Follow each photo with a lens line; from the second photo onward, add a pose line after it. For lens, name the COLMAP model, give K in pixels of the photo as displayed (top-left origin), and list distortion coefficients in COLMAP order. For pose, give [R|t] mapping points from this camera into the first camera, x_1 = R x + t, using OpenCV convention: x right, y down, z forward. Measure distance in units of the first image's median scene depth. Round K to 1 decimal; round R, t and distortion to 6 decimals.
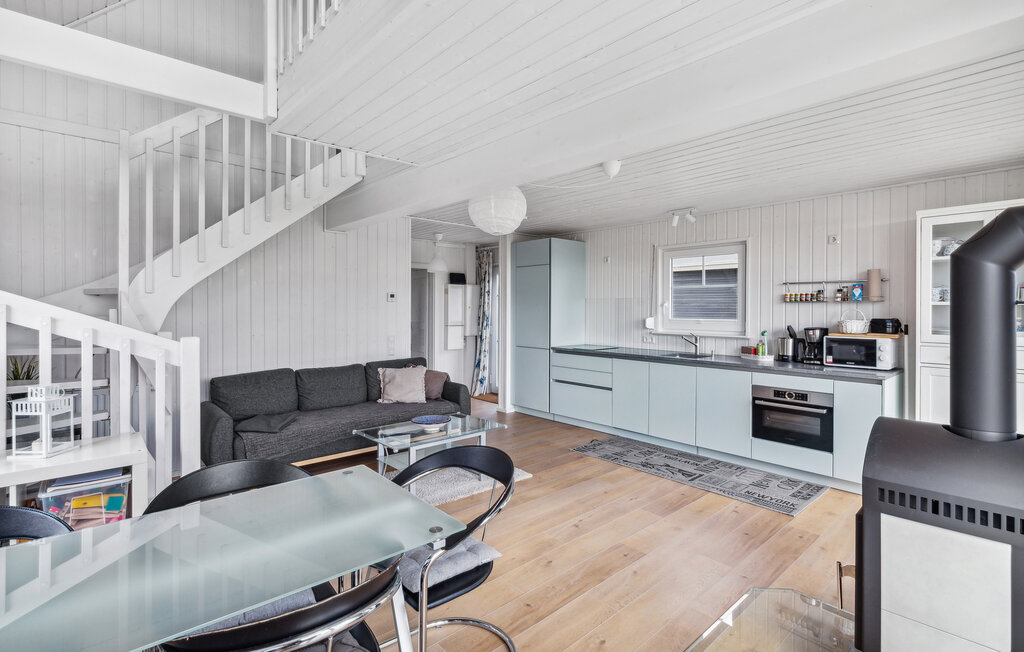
lens RADIAL K [[477.6, 0, 514.8], [0, 477.6, 317.5], [0, 0, 1]] dist [0.002373, 0.000083]
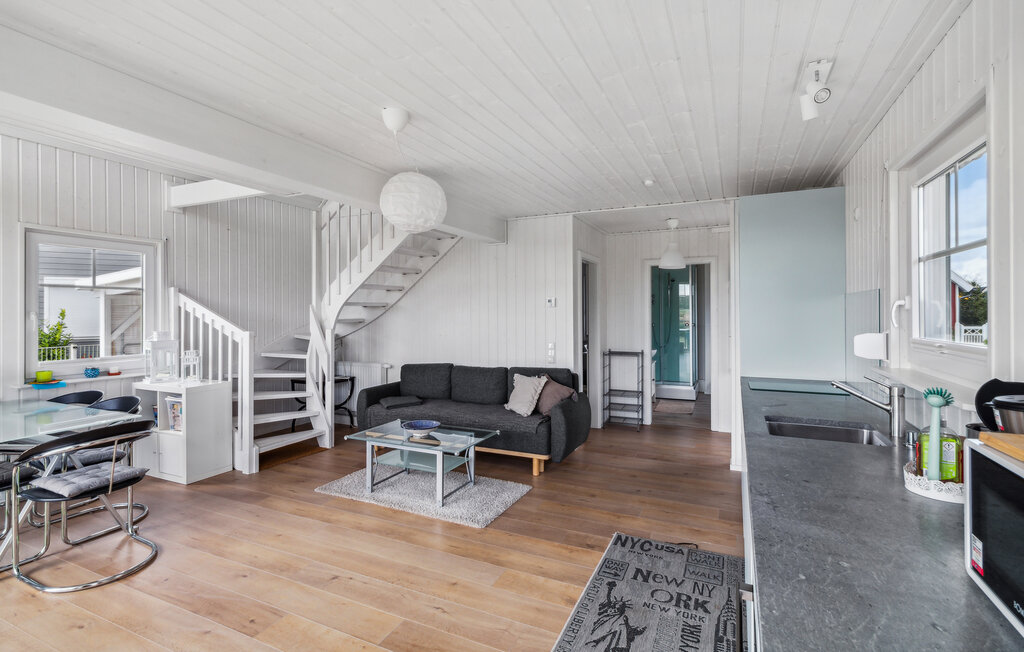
lens RADIAL K [[477.6, 0, 513.9], [0, 477.6, 317.5], [0, 0, 1]] dist [0.002373, 0.000083]
pose [[0.383428, 0.004060, -0.923562, 0.738925], [-0.010905, 0.999941, -0.000132, -0.014237], [0.923506, 0.010122, 0.383449, 0.703075]]
